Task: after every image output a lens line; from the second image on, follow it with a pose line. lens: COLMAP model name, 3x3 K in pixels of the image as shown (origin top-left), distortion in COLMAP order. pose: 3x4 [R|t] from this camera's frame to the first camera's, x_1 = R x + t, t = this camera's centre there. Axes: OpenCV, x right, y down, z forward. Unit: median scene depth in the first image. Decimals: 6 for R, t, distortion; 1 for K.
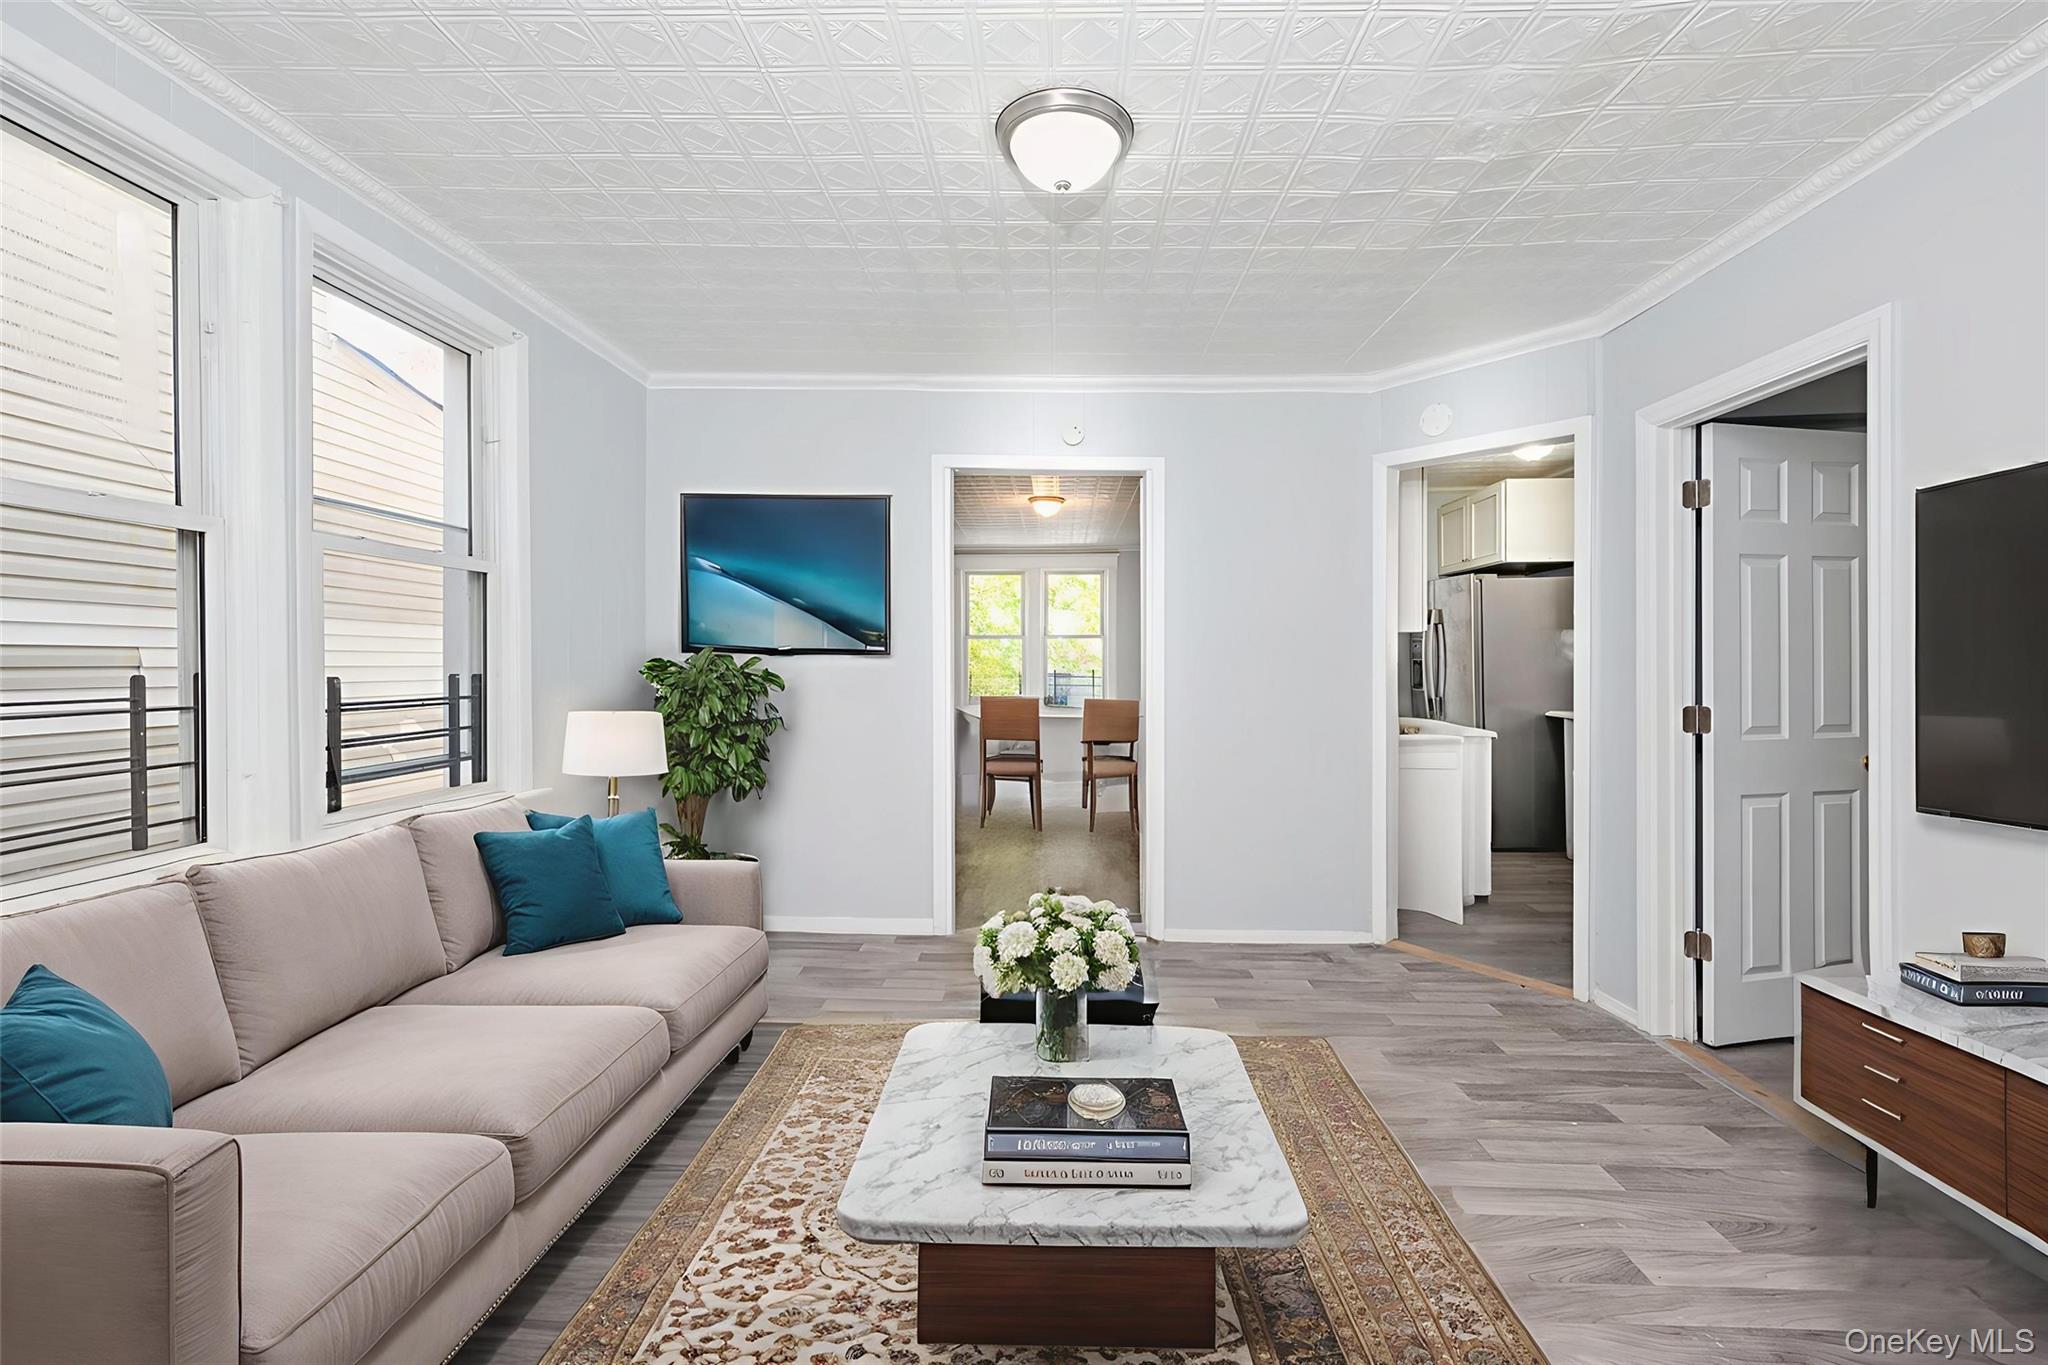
lens RADIAL K [[830.9, 0, 1026.6], [0, 830.9, 669.7], [0, 0, 1]] dist [-0.000182, 0.000378]
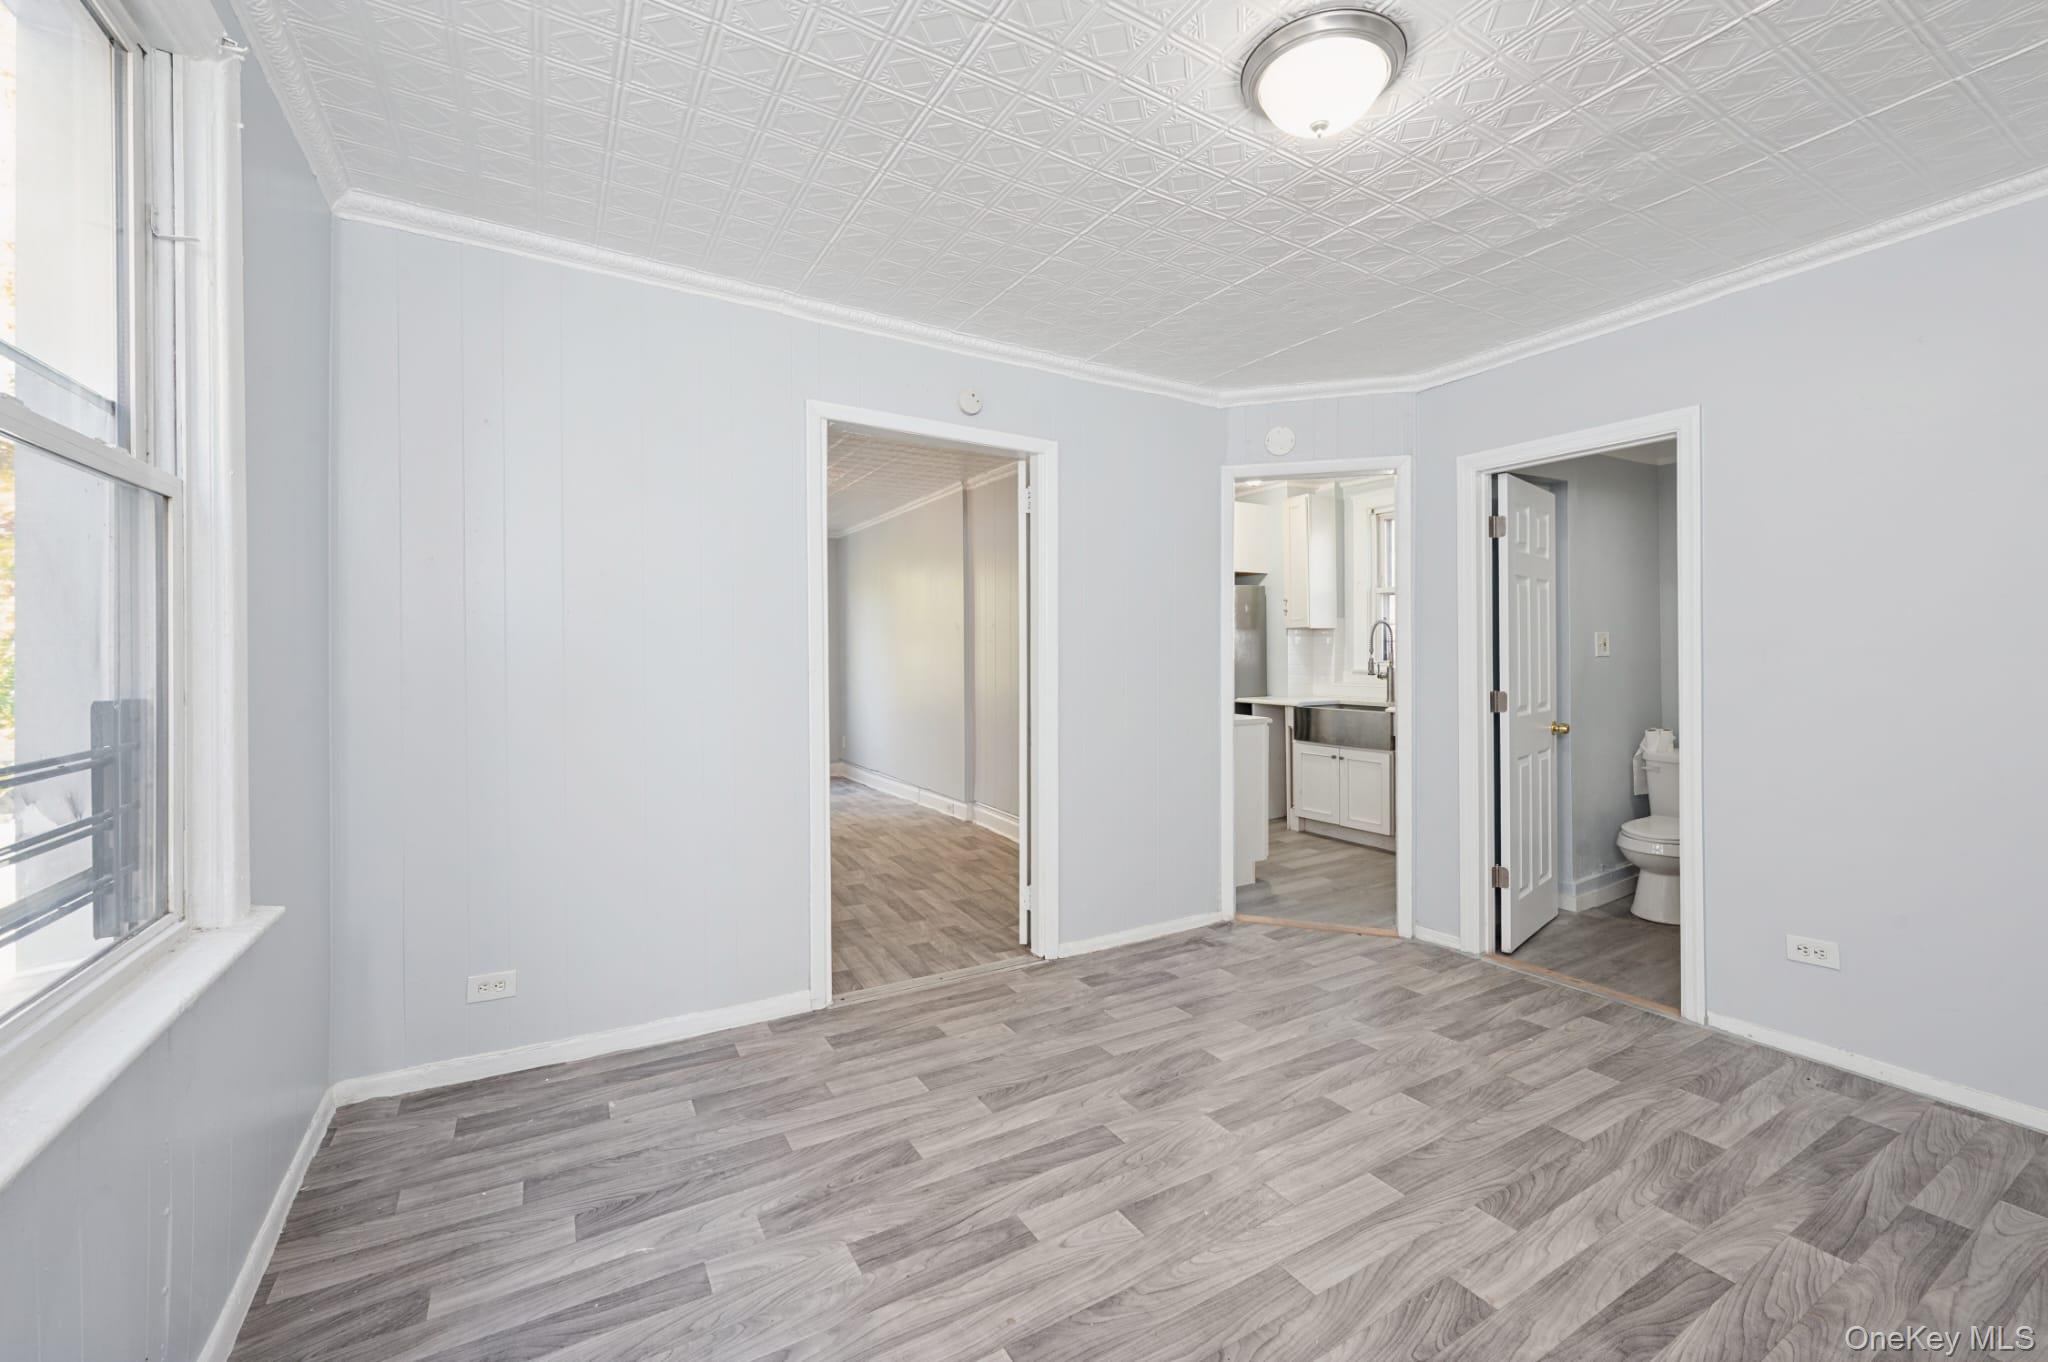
lens RADIAL K [[830.9, 0, 1017.4], [0, 830.9, 664.9], [0, 0, 1]] dist [-0.000182, 0.000378]
pose [[0.838150, -0.012919, 0.545287, -0.515489], [0.013045, 0.999908, 0.003640, -0.012914], [-0.545284, 0.004063, 0.838242, 0.320783]]
